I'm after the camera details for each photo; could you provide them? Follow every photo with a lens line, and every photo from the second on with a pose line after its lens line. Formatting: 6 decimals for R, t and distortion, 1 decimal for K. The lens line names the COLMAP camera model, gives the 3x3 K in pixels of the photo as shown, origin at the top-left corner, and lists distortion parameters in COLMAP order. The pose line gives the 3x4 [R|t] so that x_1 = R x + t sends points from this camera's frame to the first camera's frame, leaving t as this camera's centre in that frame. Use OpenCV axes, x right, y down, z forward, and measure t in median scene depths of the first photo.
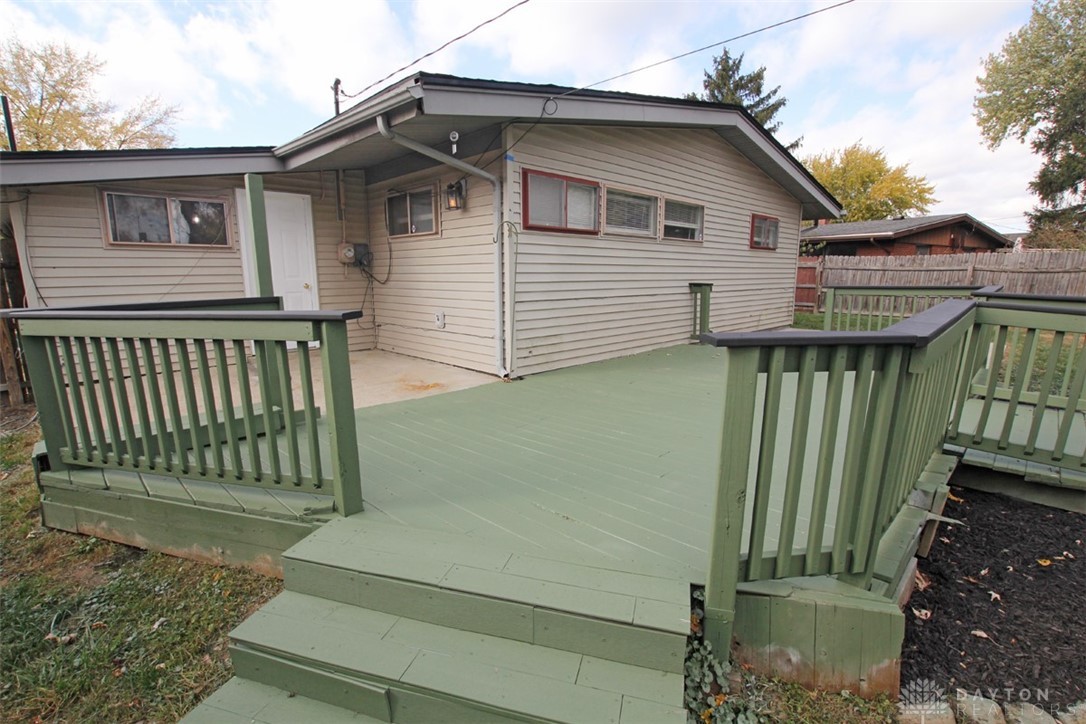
lens RADIAL K [[502.9, 0, 546.5], [0, 502.9, 370.6], [0, 0, 1]] dist [-0.036089, 0.005722]
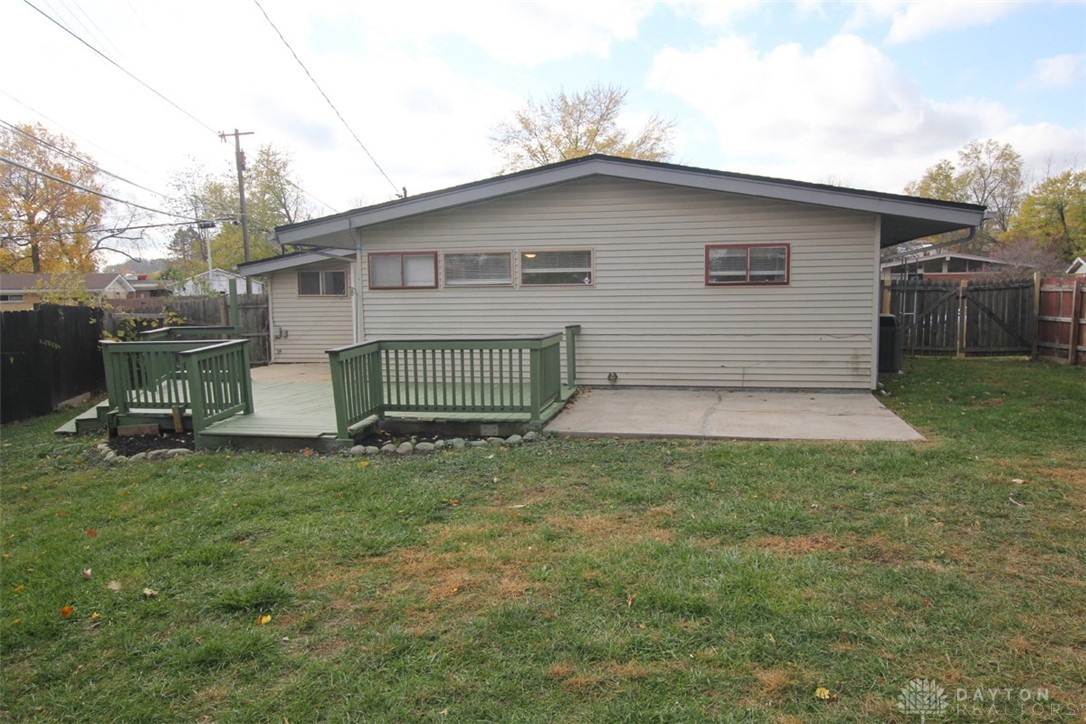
lens RADIAL K [[765.4, 0, 543.0], [0, 765.4, 362.0], [0, 0, 1]] dist [-0.042521, 0.075931]
pose [[0.545301, 0.073825, -0.834983, 1.973394], [-0.150005, 0.988629, -0.010554, -0.093005], [0.824709, 0.131007, 0.550175, 0.120495]]
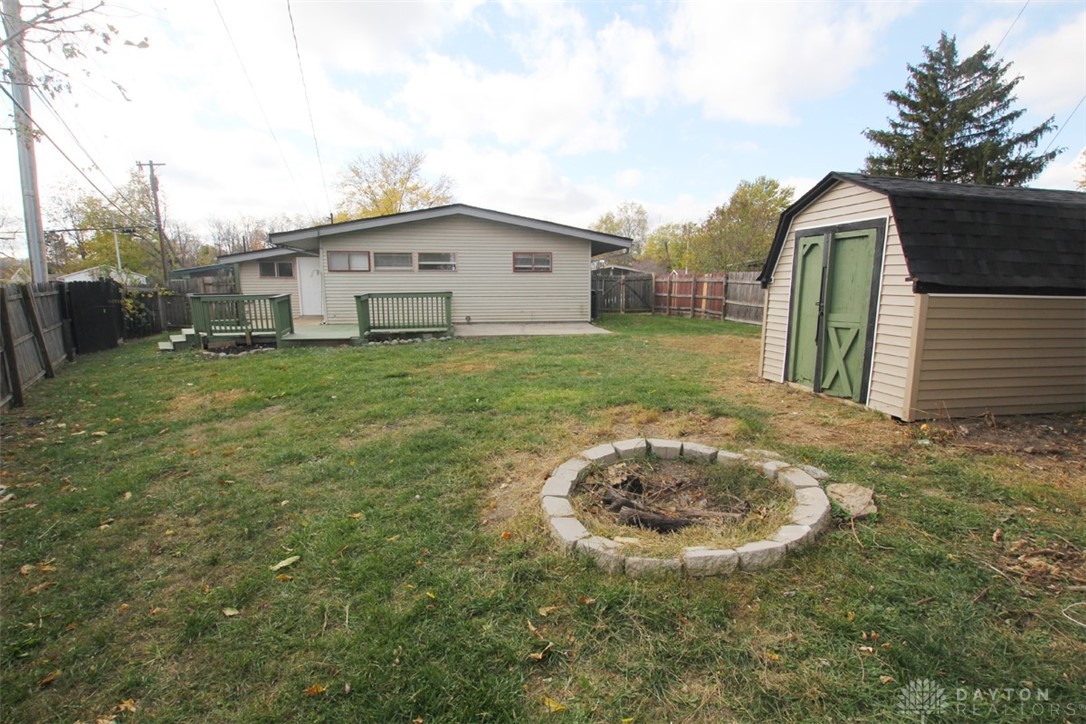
lens RADIAL K [[502.9, 0, 546.5], [0, 502.9, 370.6], [0, 0, 1]] dist [-0.036089, 0.005722]
pose [[0.806298, 0.099952, -0.583003, 2.269112], [-0.115277, 0.993274, 0.010861, 0.088843], [0.580168, 0.058449, 0.812397, -0.471998]]
